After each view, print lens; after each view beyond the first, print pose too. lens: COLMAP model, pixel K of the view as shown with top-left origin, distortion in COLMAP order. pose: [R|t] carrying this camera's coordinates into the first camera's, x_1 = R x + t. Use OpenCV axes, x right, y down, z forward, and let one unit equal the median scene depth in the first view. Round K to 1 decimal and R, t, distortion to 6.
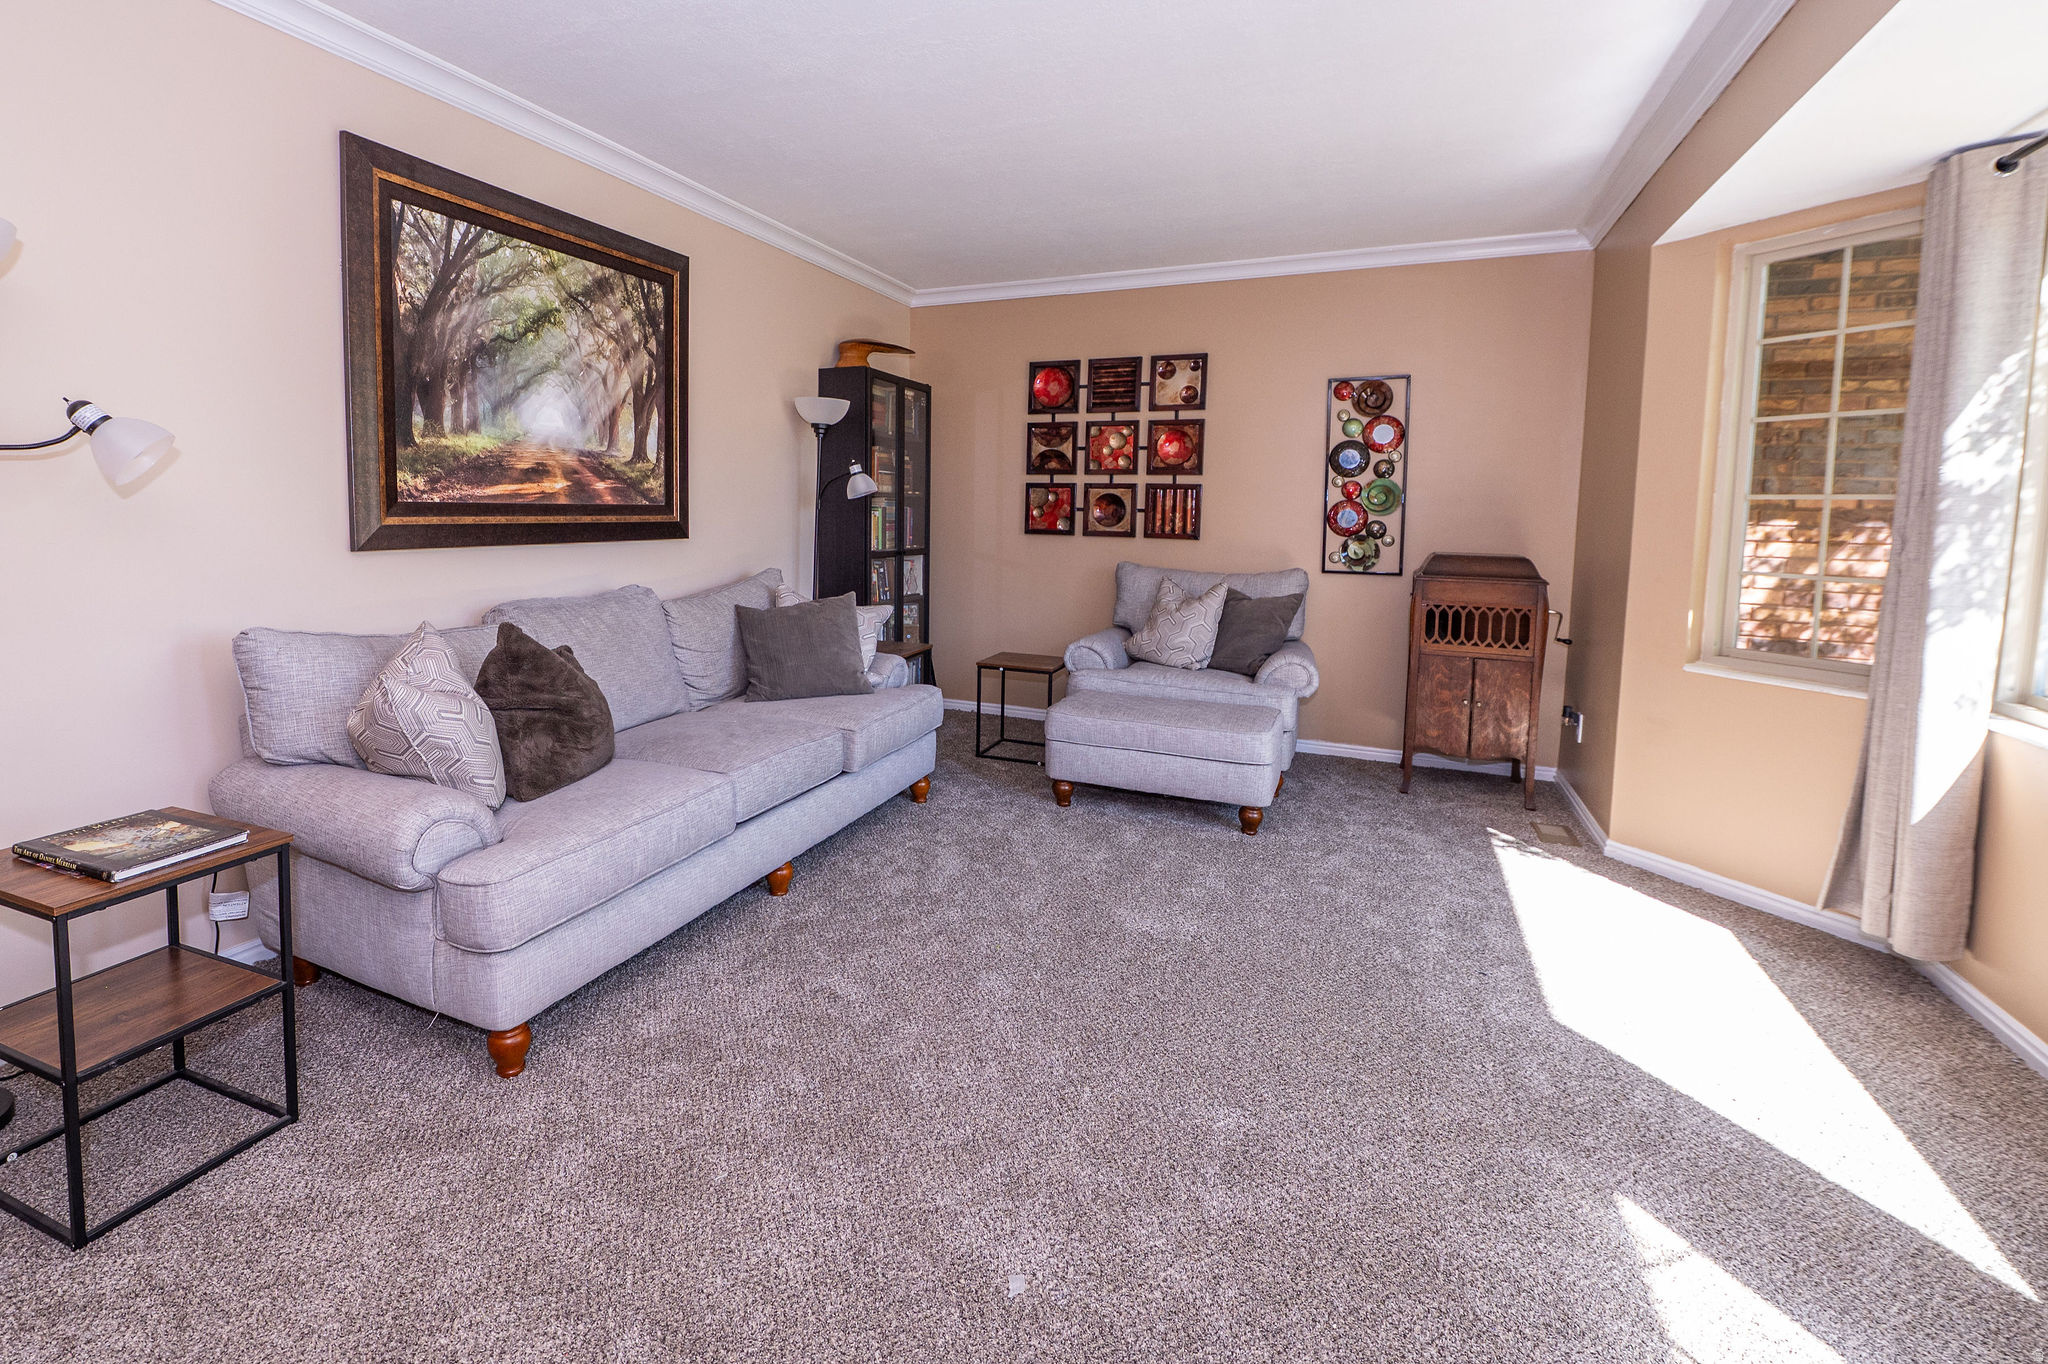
lens RADIAL K [[851.0, 0, 1024.0], [0, 851.0, 571.5], [0, 0, 1]] dist [-0.002019, -0.000629]
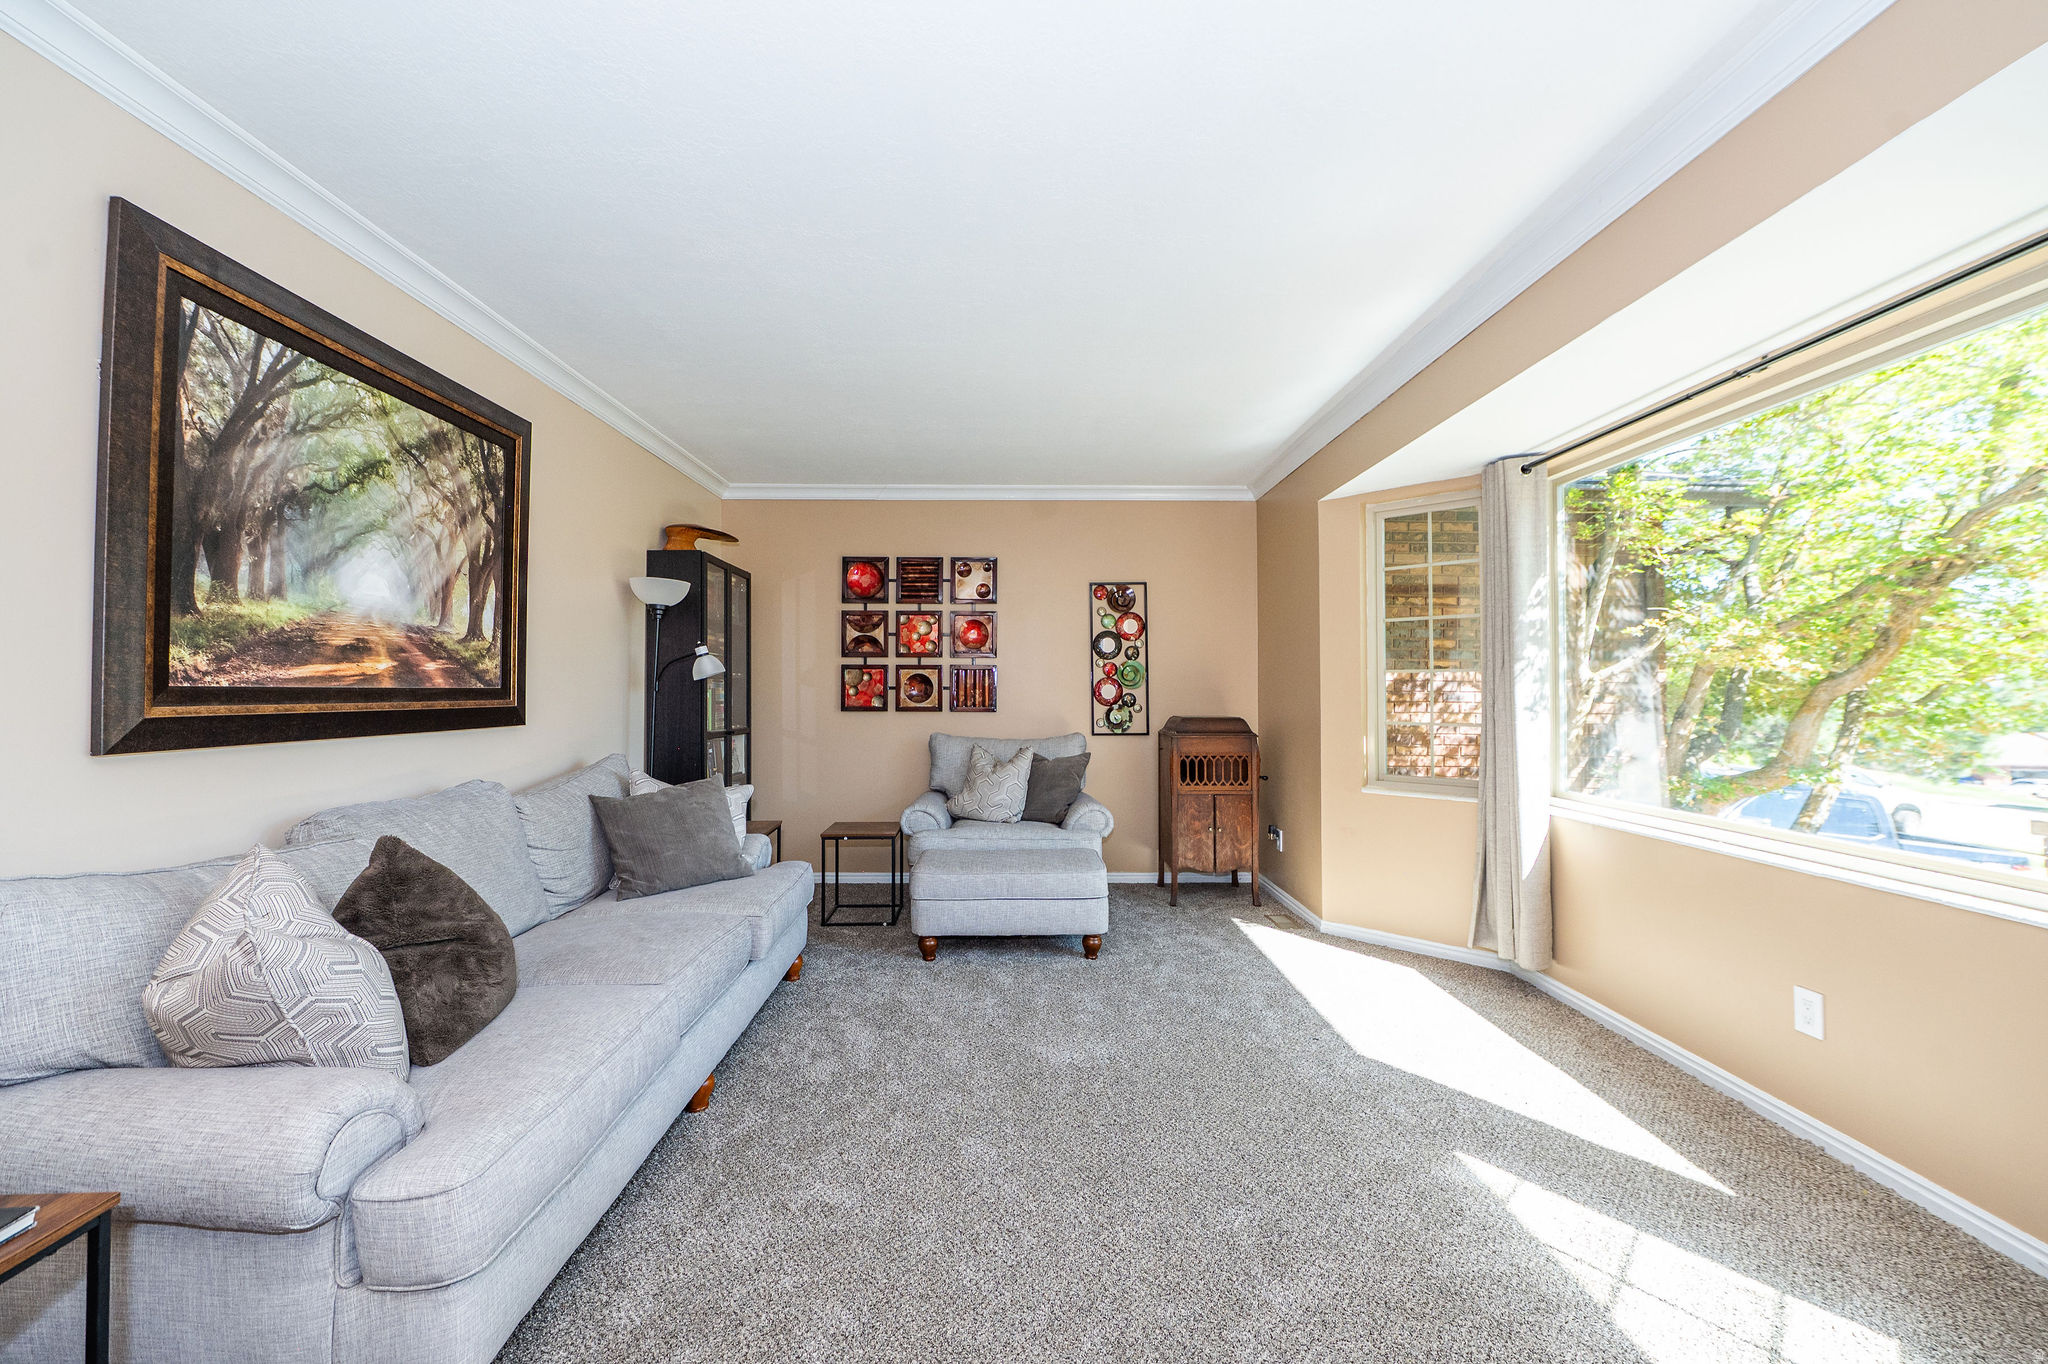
lens RADIAL K [[714.7, 0, 1024.0], [0, 714.7, 682.0], [0, 0, 1]] dist [-0.000504, -0.001915]
pose [[0.919829, -0.011968, 0.392137, -0.219265], [0.044730, 0.996216, -0.074516, -0.004373], [-0.389762, 0.086083, 0.916884, 0.101357]]
